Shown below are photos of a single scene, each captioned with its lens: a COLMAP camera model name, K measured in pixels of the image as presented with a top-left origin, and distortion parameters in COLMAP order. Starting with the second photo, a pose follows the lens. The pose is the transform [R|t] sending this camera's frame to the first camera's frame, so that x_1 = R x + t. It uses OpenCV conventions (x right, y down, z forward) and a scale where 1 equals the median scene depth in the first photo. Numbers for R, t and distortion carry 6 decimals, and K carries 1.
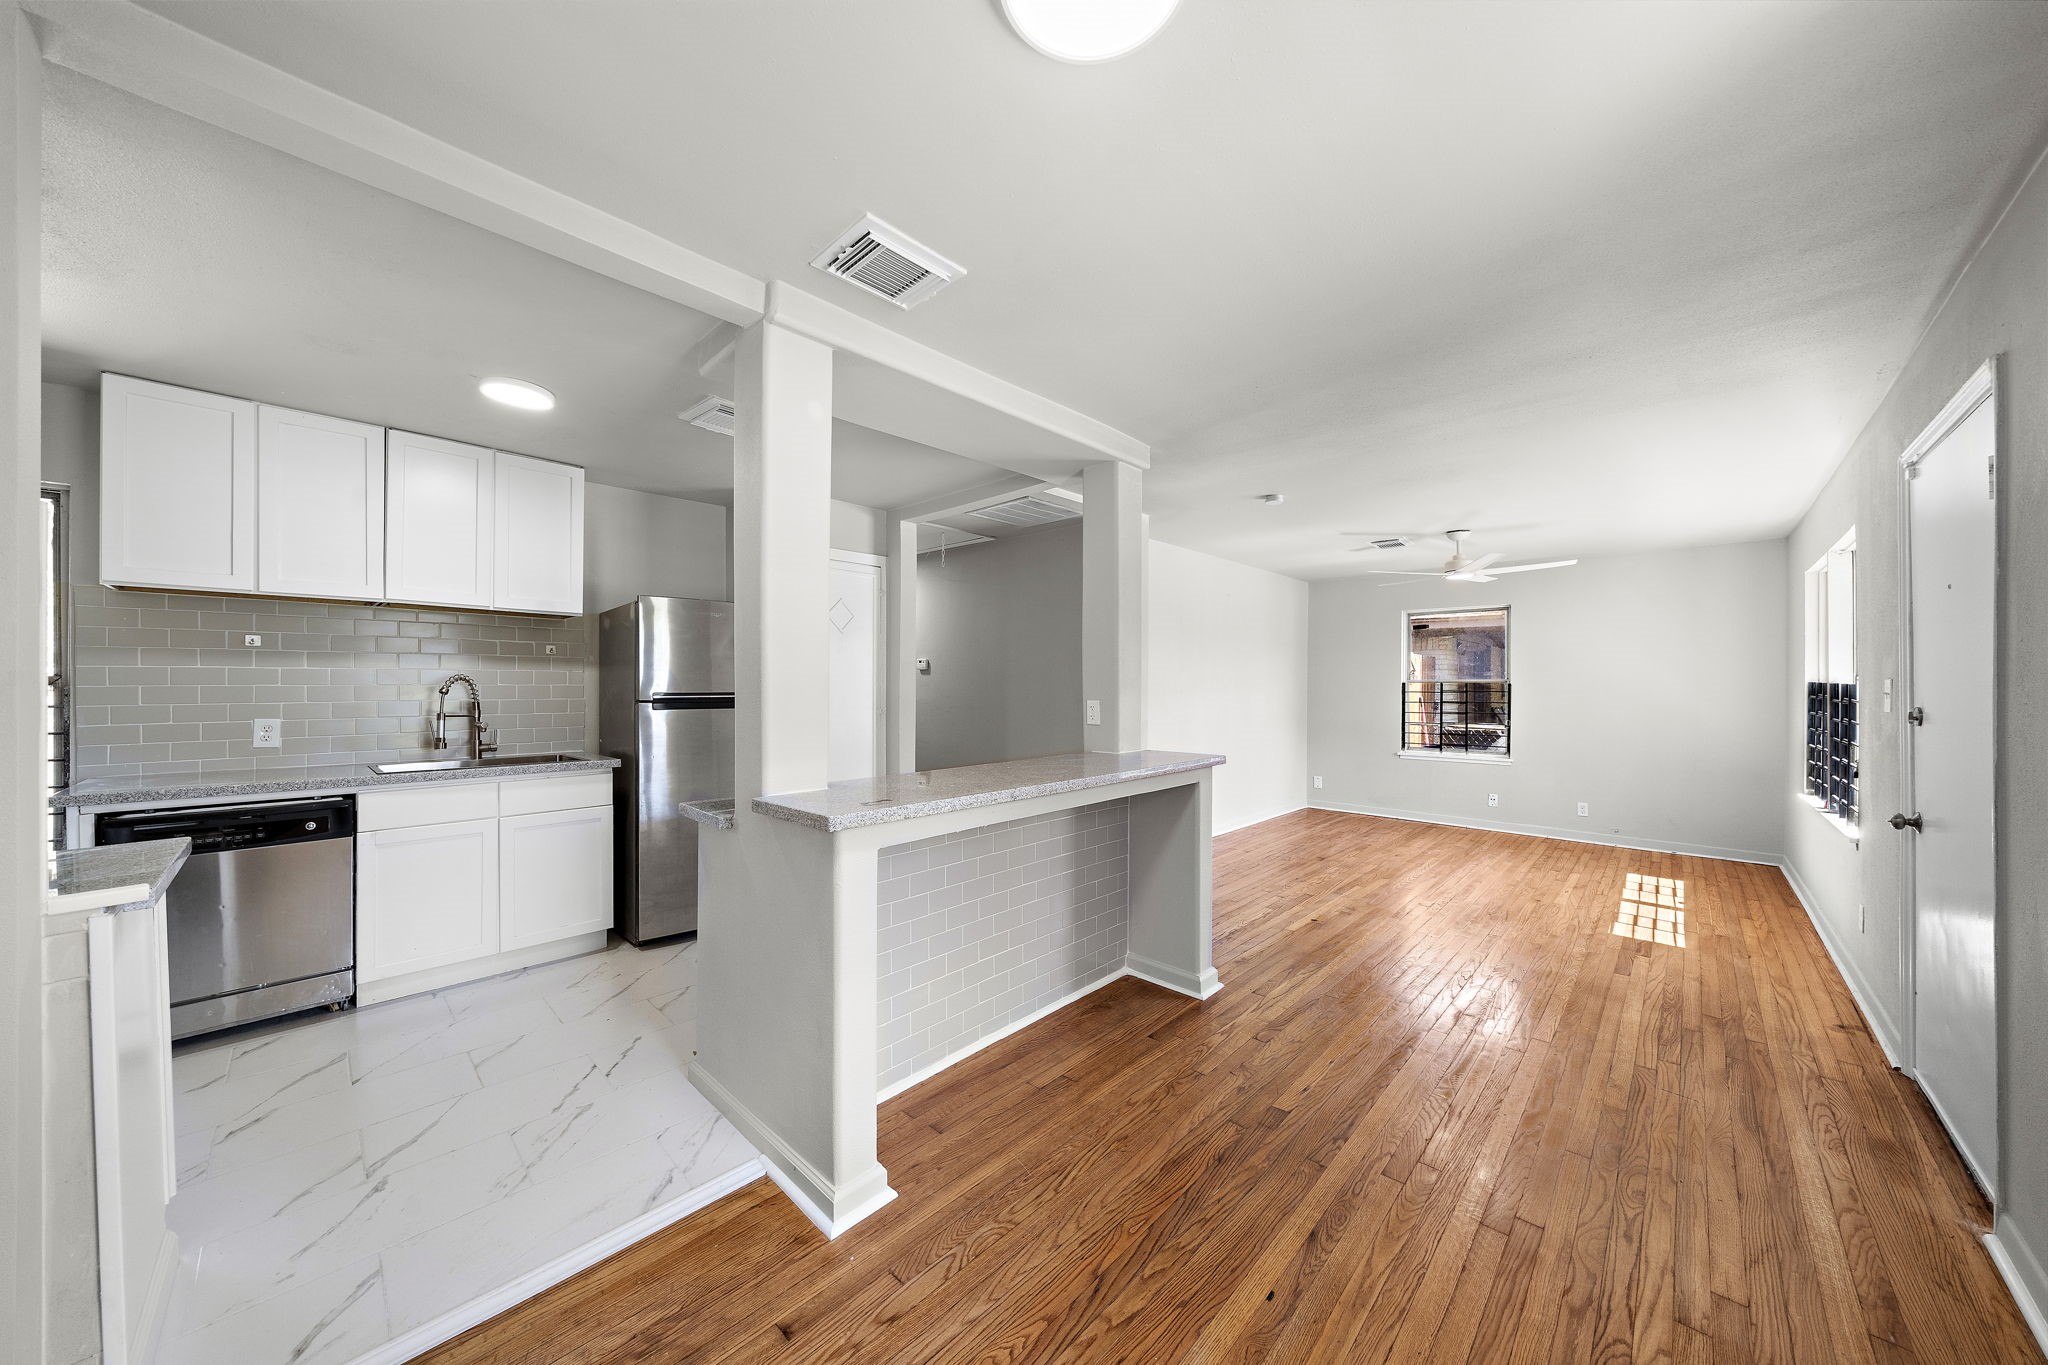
lens RADIAL K [[707.9, 0, 1027.1], [0, 707.9, 685.0], [0, 0, 1]] dist [-0.003095, -0.000498]
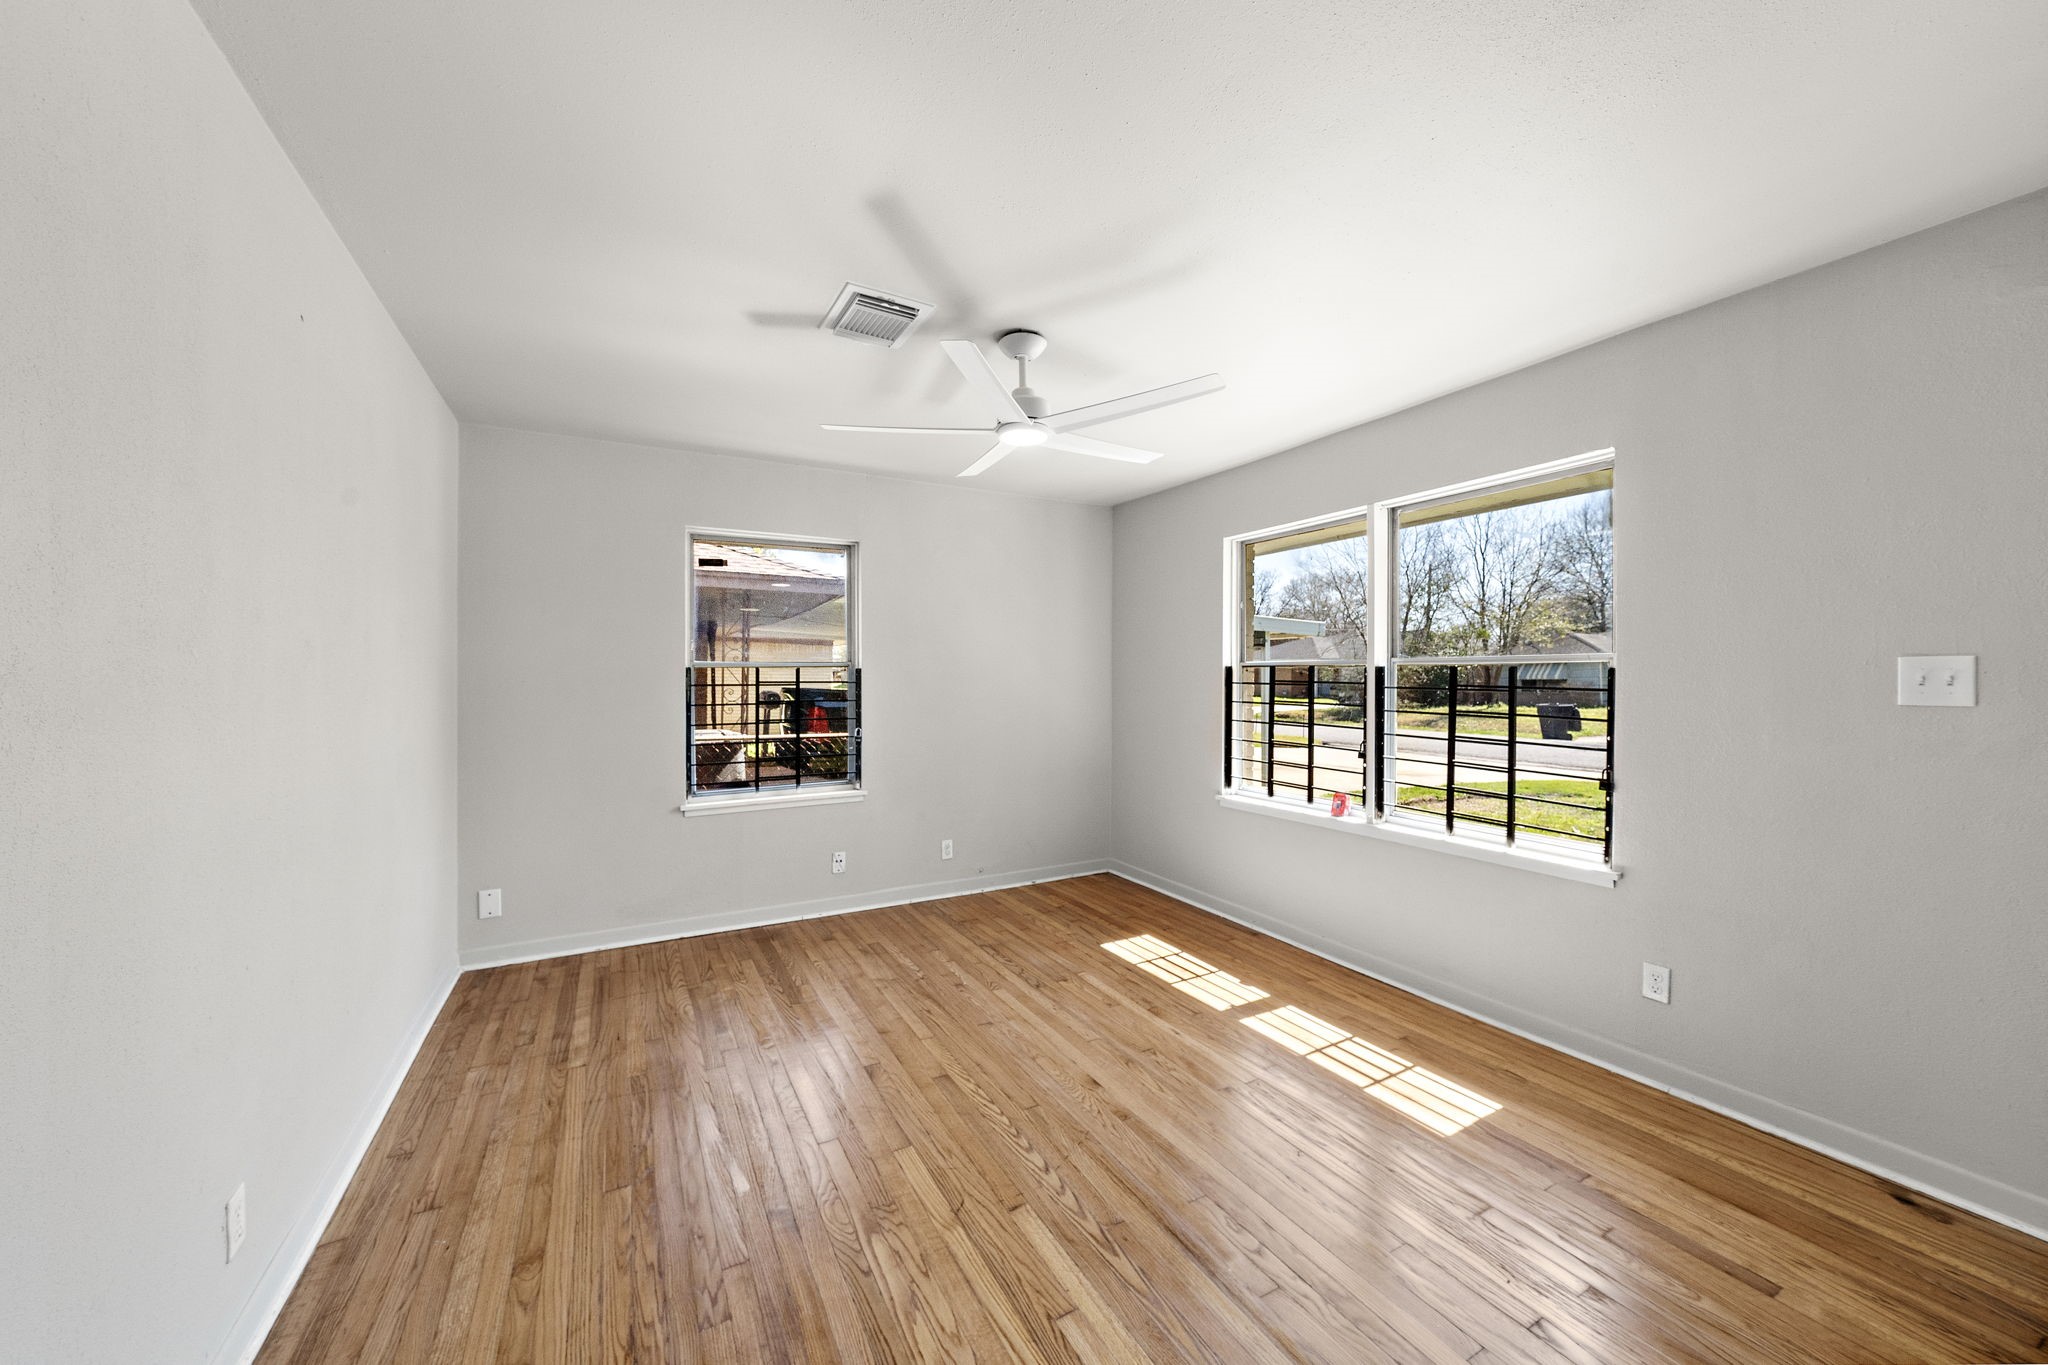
lens RADIAL K [[731.4, 0, 1010.4], [0, 731.4, 681.4], [0, 0, 1]] dist [-0.000724, -0.001123]
pose [[0.329249, -0.013526, 0.944146, 0.202100], [0.004691, 0.999908, 0.012689, 0.000901], [-0.944231, 0.000251, 0.329282, 1.133437]]
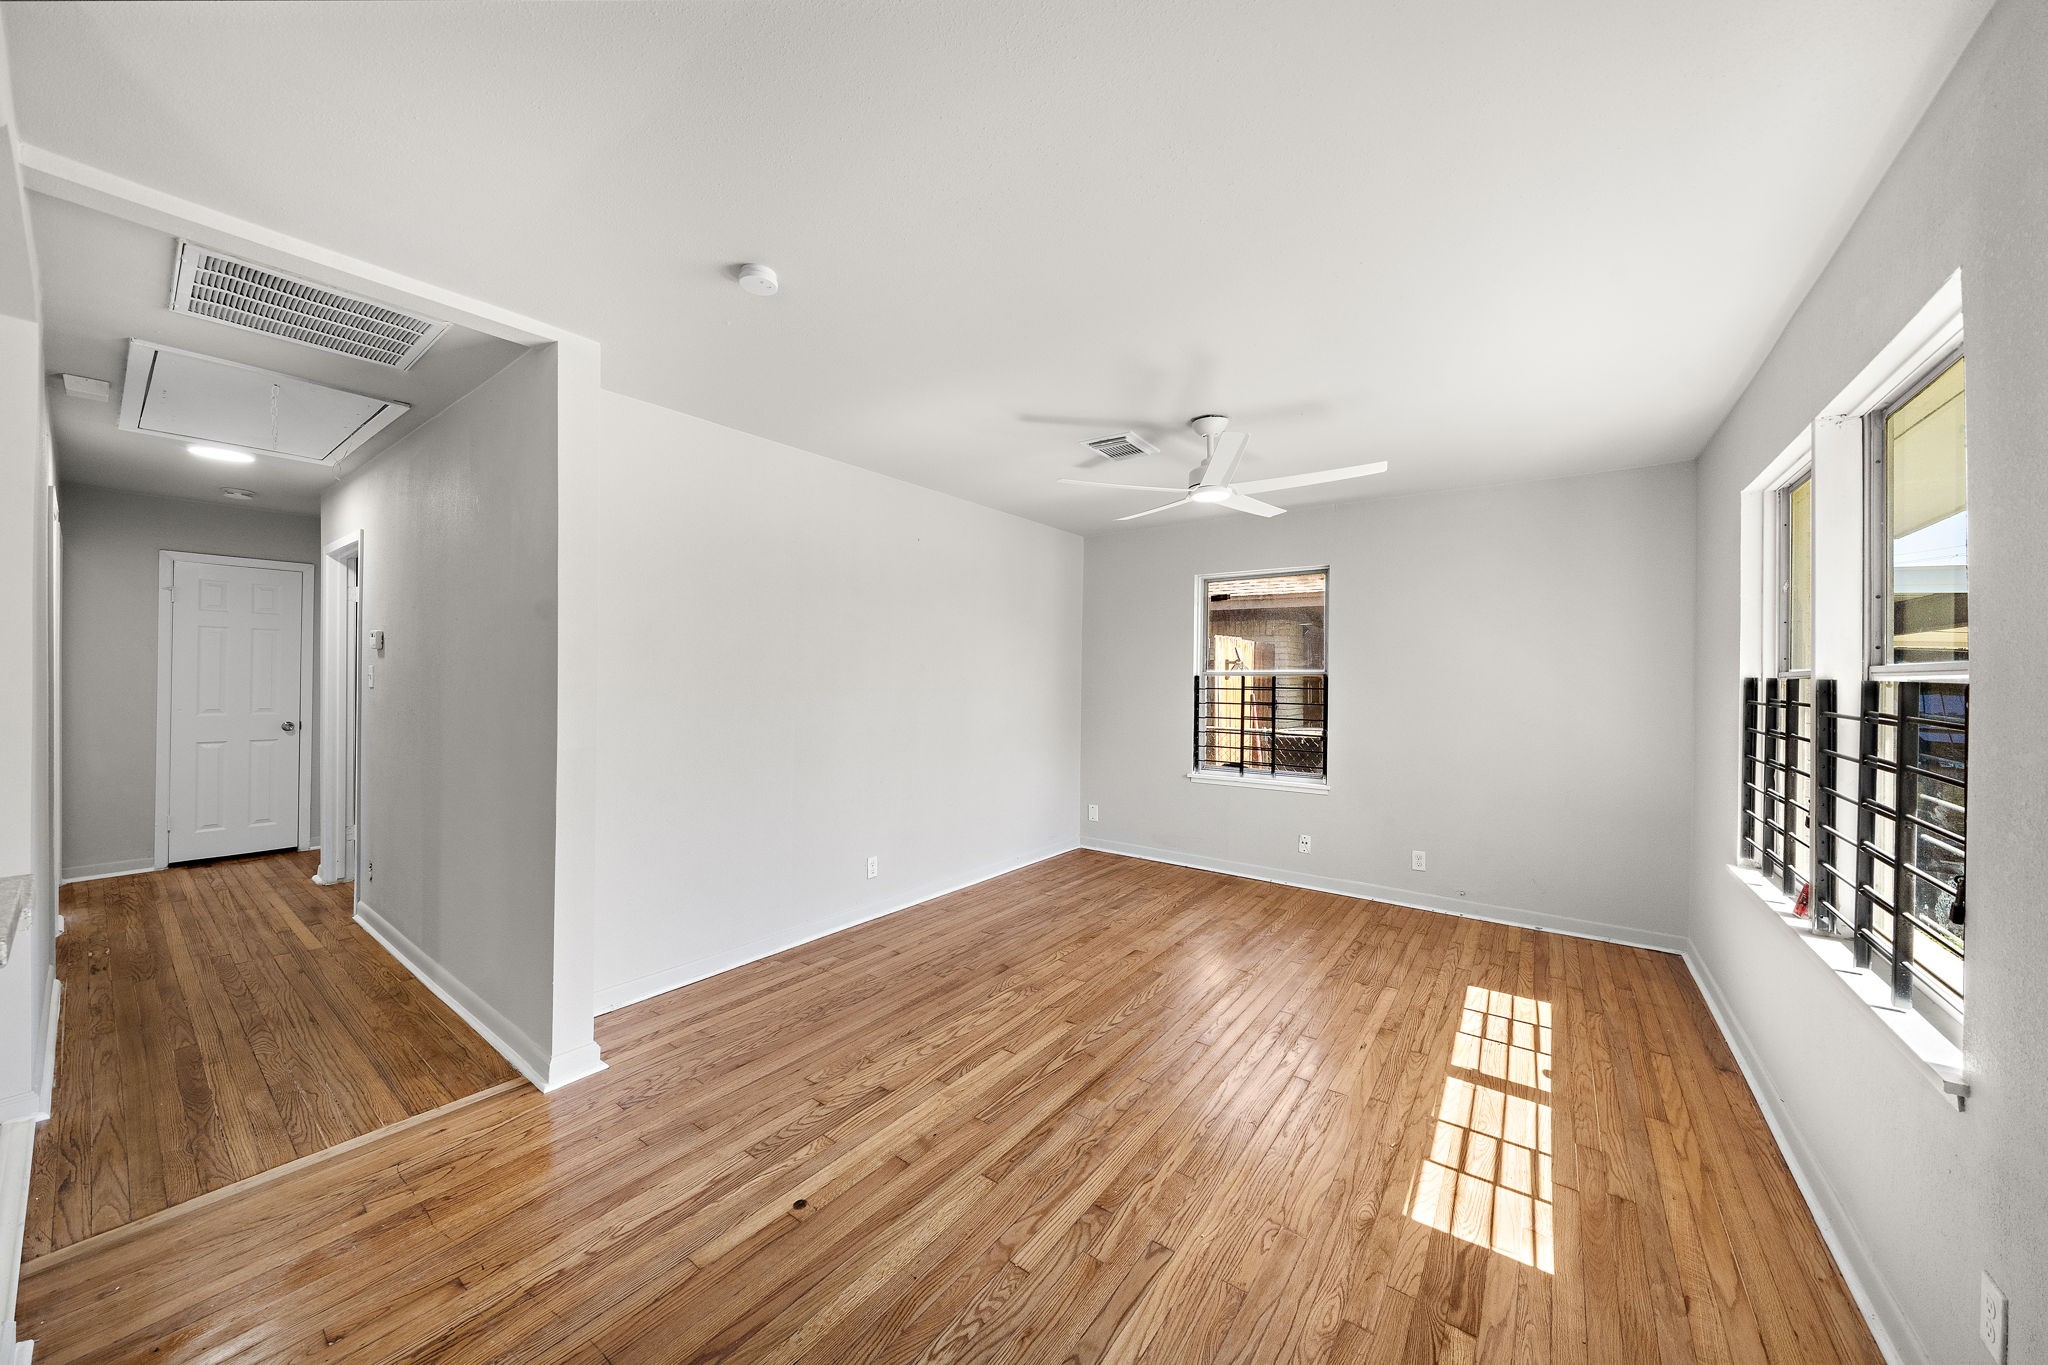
lens RADIAL K [[707.9, 0, 1026.2], [0, 707.9, 683.5], [0, 0, 1]] dist [-0.003095, -0.000498]
pose [[0.993661, 0.004714, 0.112323, 0.523705], [-0.005651, 0.999952, 0.008022, -0.002275], [-0.112280, -0.008606, 0.993639, 0.570744]]
